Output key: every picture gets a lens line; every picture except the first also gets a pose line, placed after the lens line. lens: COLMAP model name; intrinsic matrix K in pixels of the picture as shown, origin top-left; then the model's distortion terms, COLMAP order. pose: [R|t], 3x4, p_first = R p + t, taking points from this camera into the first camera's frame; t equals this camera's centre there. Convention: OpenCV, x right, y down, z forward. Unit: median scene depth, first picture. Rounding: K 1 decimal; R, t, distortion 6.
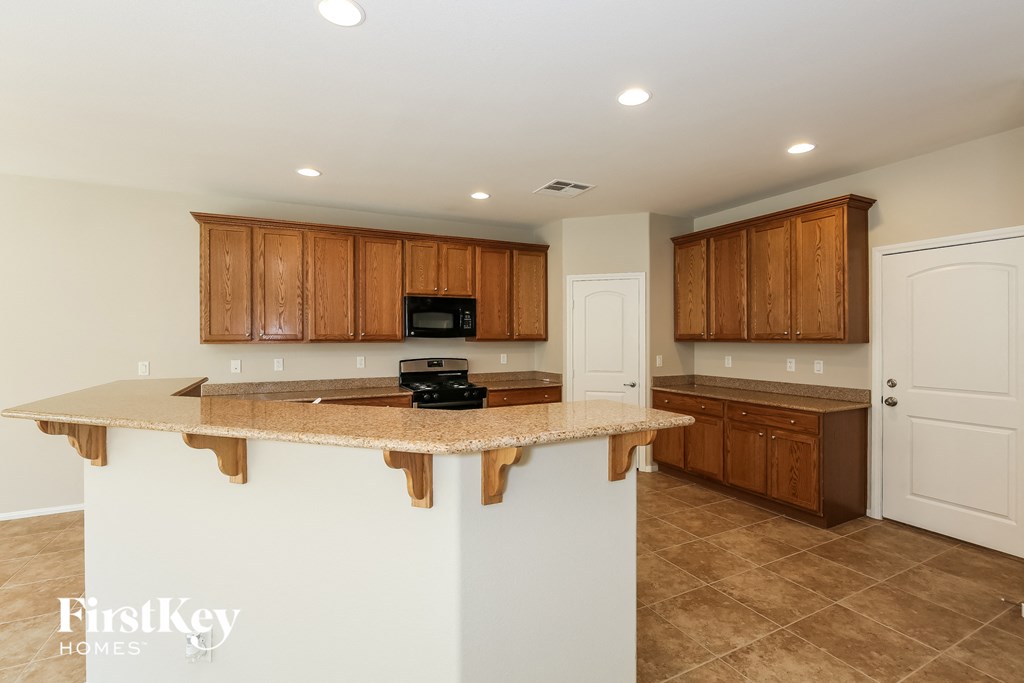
lens RADIAL K [[464.5, 0, 518.3], [0, 464.5, 335.6], [0, 0, 1]] dist [-0.013806, 0.000067]
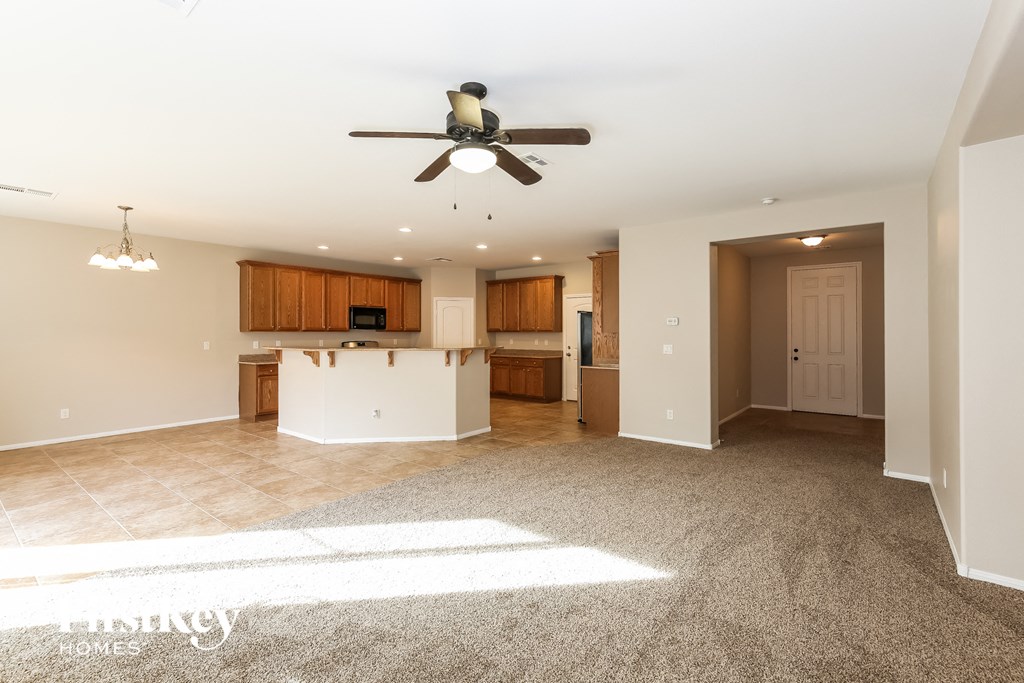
lens RADIAL K [[464.5, 0, 518.3], [0, 464.5, 335.6], [0, 0, 1]] dist [-0.013806, 0.000067]
pose [[0.904064, 0.000771, 0.427397, -0.430969], [-0.003487, 0.999978, 0.005573, 0.016826], [-0.427383, -0.006529, 0.904047, -0.944155]]
